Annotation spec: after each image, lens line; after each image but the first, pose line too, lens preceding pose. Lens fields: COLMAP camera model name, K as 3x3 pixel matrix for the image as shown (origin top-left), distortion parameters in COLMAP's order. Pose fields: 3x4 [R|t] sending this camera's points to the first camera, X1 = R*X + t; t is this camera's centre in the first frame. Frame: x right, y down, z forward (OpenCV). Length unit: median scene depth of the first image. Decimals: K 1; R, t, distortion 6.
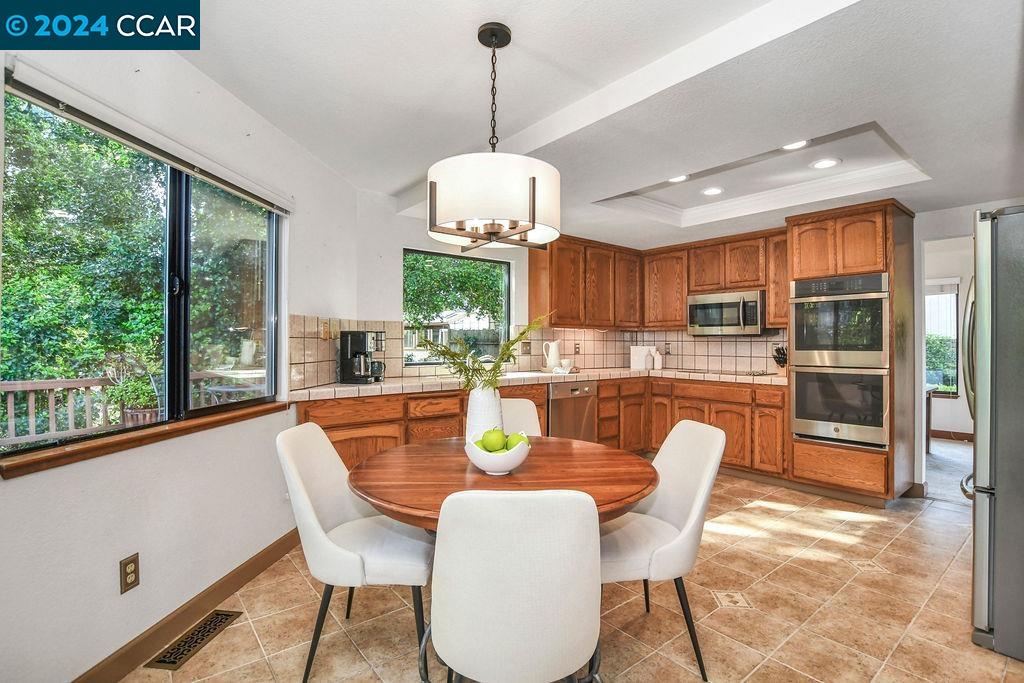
lens RADIAL K [[494.6, 0, 518.4], [0, 494.6, 337.8], [0, 0, 1]] dist [-0.028686, -0.001256]
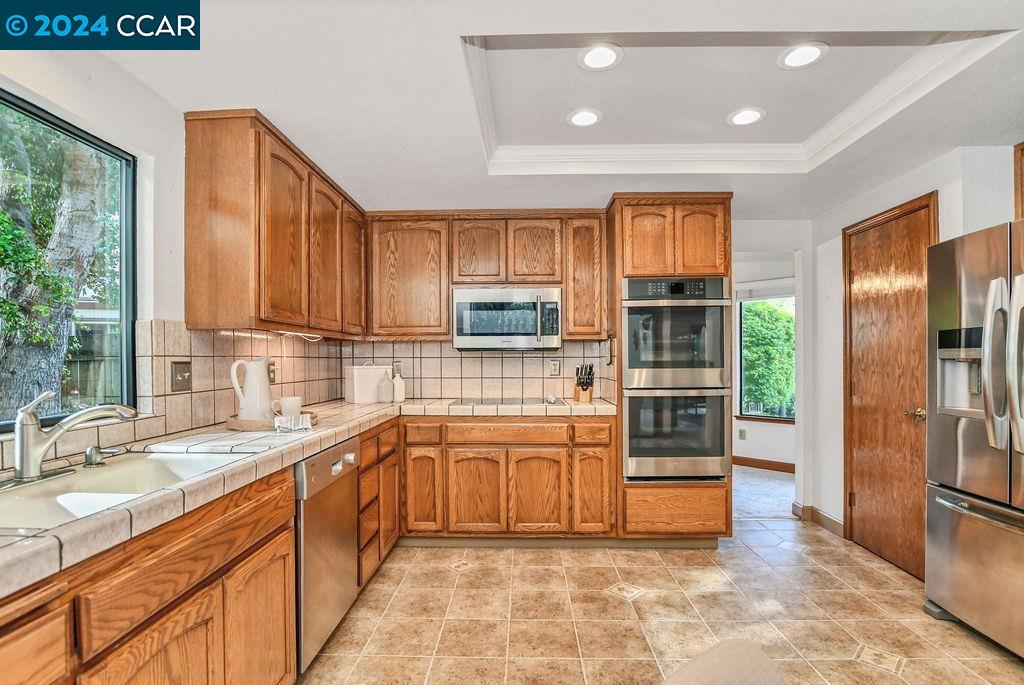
lens RADIAL K [[488.4, 0, 510.9], [0, 488.4, 360.4], [0, 0, 1]] dist [-0.033440, 0.003675]
pose [[0.655943, -0.009437, 0.754751, -0.114330], [-0.000299, 0.999919, 0.012762, 0.002706], [-0.754810, -0.008597, 0.655887, 0.565432]]
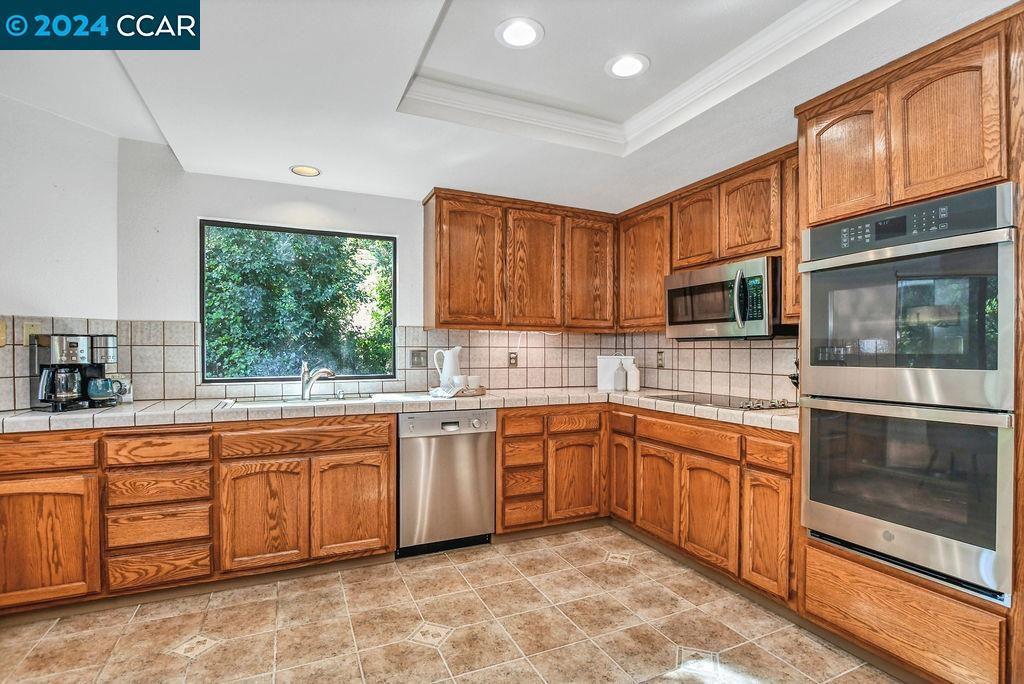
lens RADIAL K [[488.4, 0, 521.6], [0, 488.4, 353.0], [0, 0, 1]] dist [-0.033440, 0.003675]
pose [[0.968713, -0.000438, -0.248183, 0.353663], [0.003715, 0.999912, 0.012736, 0.004754], [0.248156, -0.013260, 0.968629, 0.392912]]
